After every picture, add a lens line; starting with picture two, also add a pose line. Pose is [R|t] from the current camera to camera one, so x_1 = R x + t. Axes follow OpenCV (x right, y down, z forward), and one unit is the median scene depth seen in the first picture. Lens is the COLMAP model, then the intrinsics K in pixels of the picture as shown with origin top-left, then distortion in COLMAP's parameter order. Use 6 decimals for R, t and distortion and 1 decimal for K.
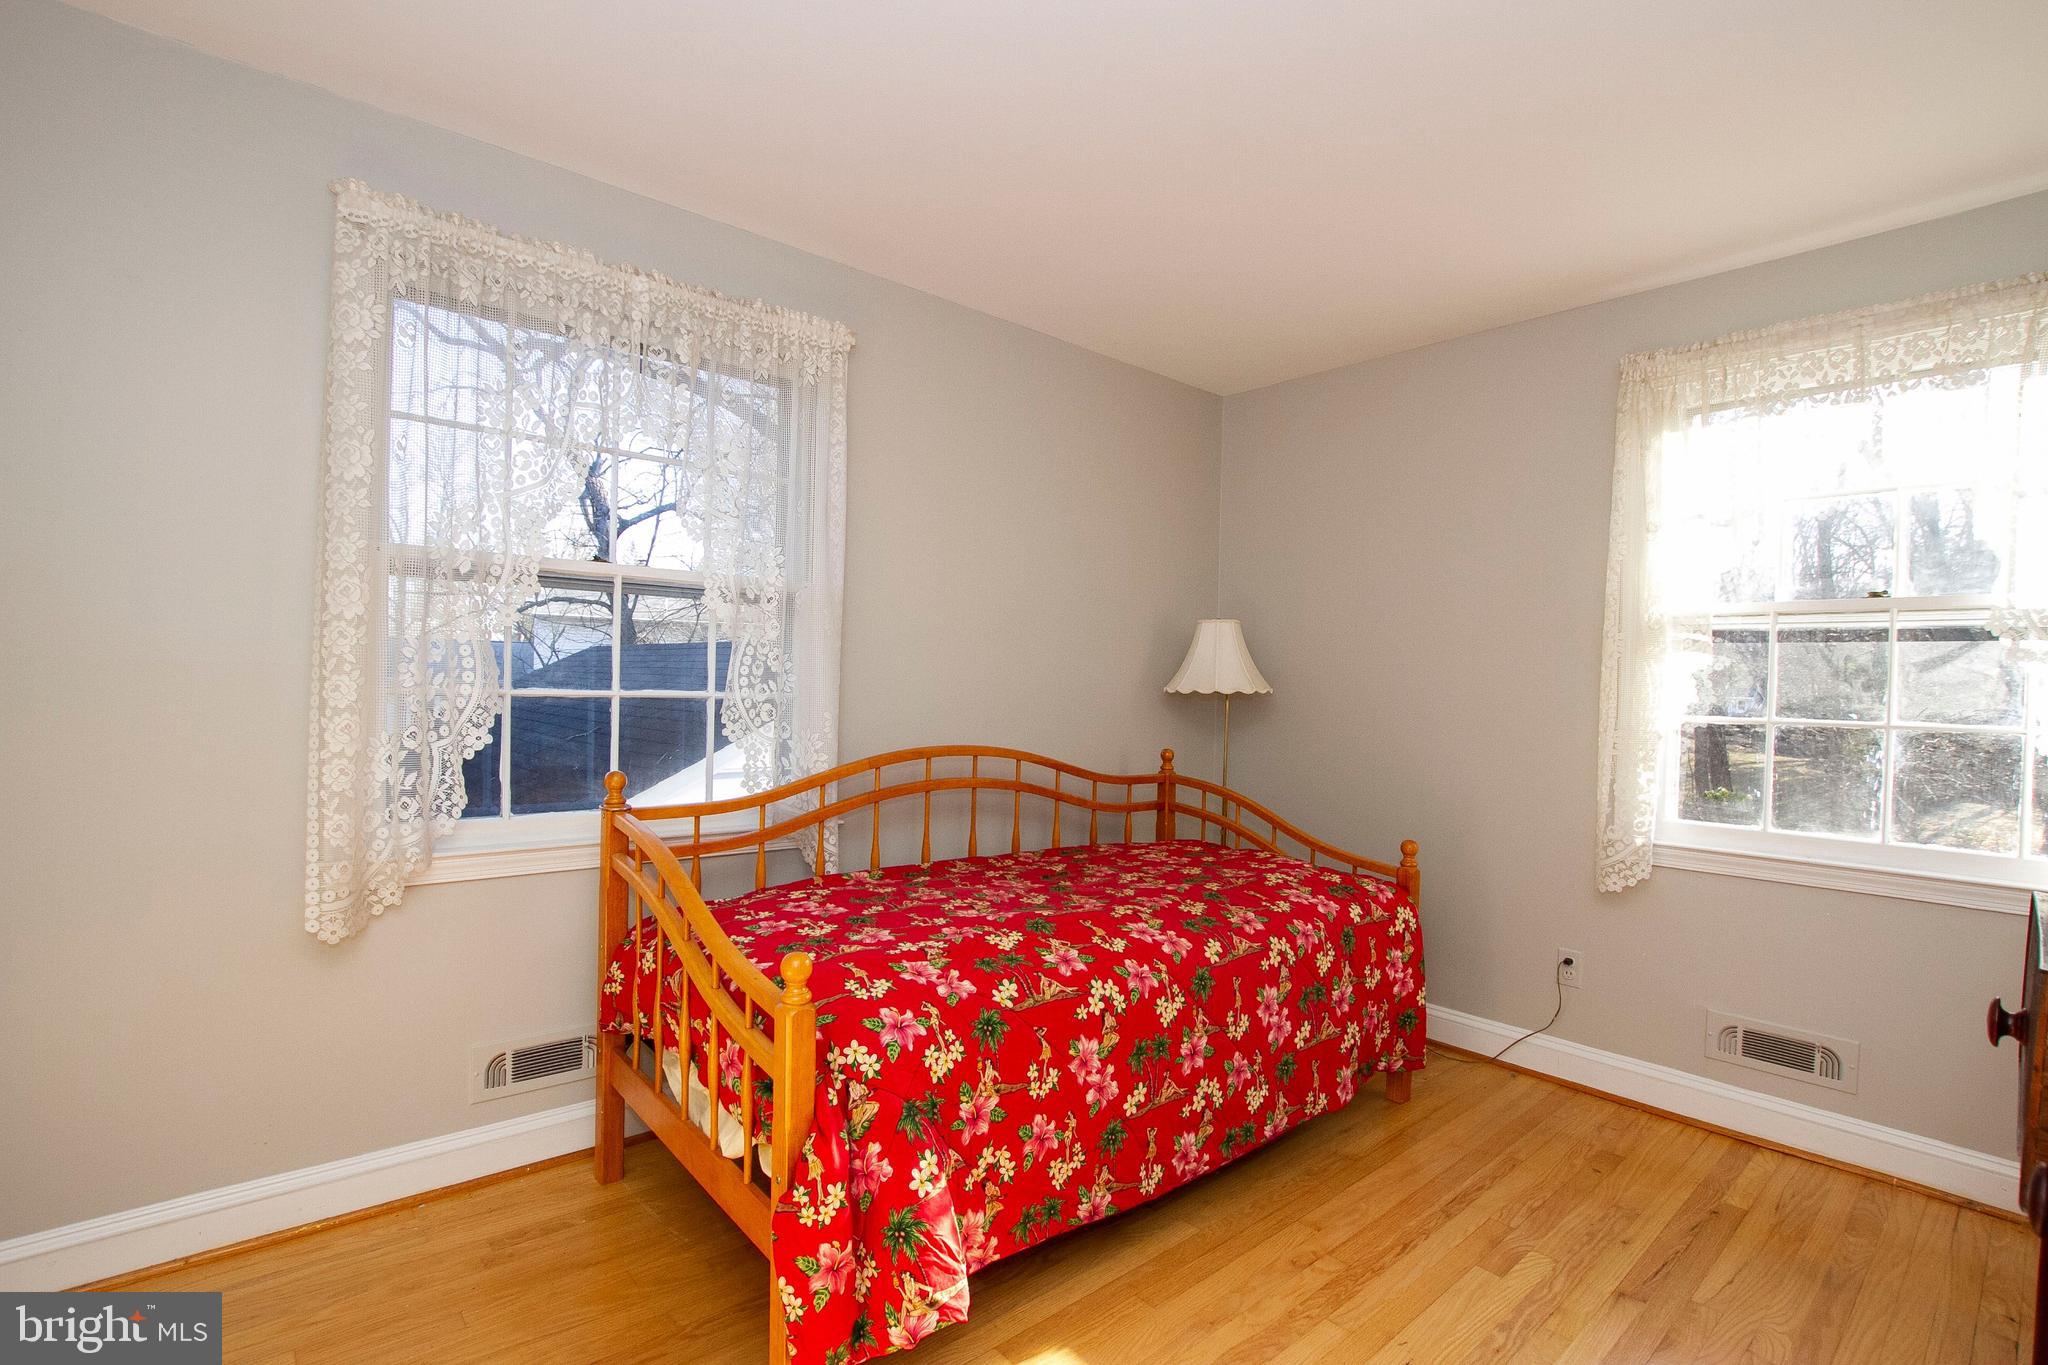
lens RADIAL K [[957.1, 0, 1022.3], [0, 957.1, 687.4], [0, 0, 1]] dist [-0.022568, 0.000081]
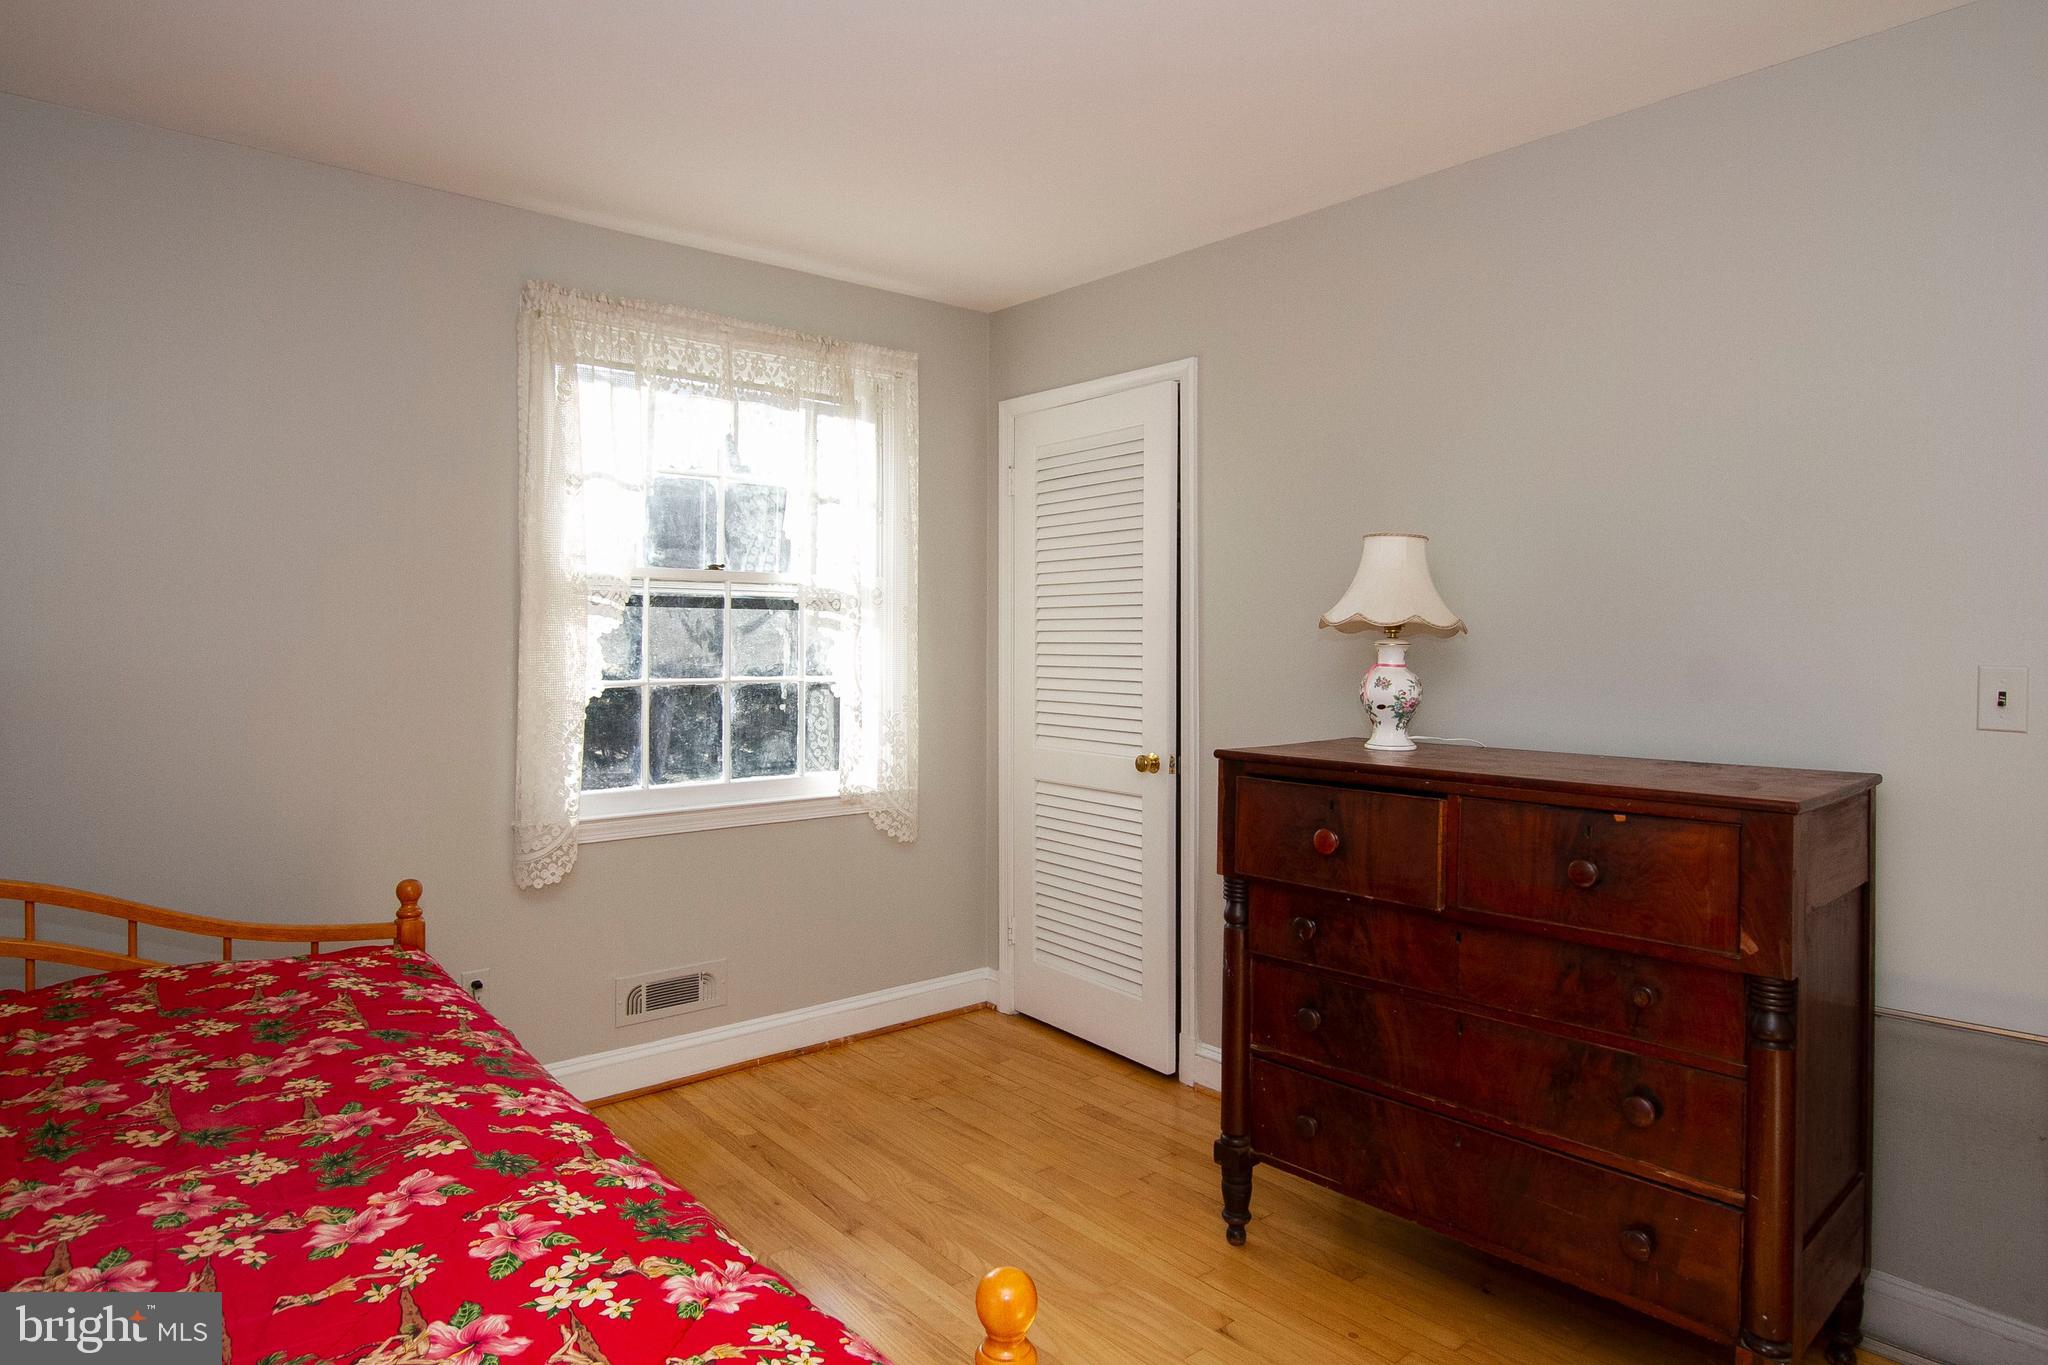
lens RADIAL K [[1175.3, 0, 1023.4], [0, 1175.3, 624.1], [0, 0, 1]] dist [-0.018735, 0.001476]
pose [[0.009963, -0.010362, 0.999897, -0.526557], [0.004541, 0.999936, 0.010318, -0.042757], [-0.999940, 0.004438, 0.010009, 0.611581]]
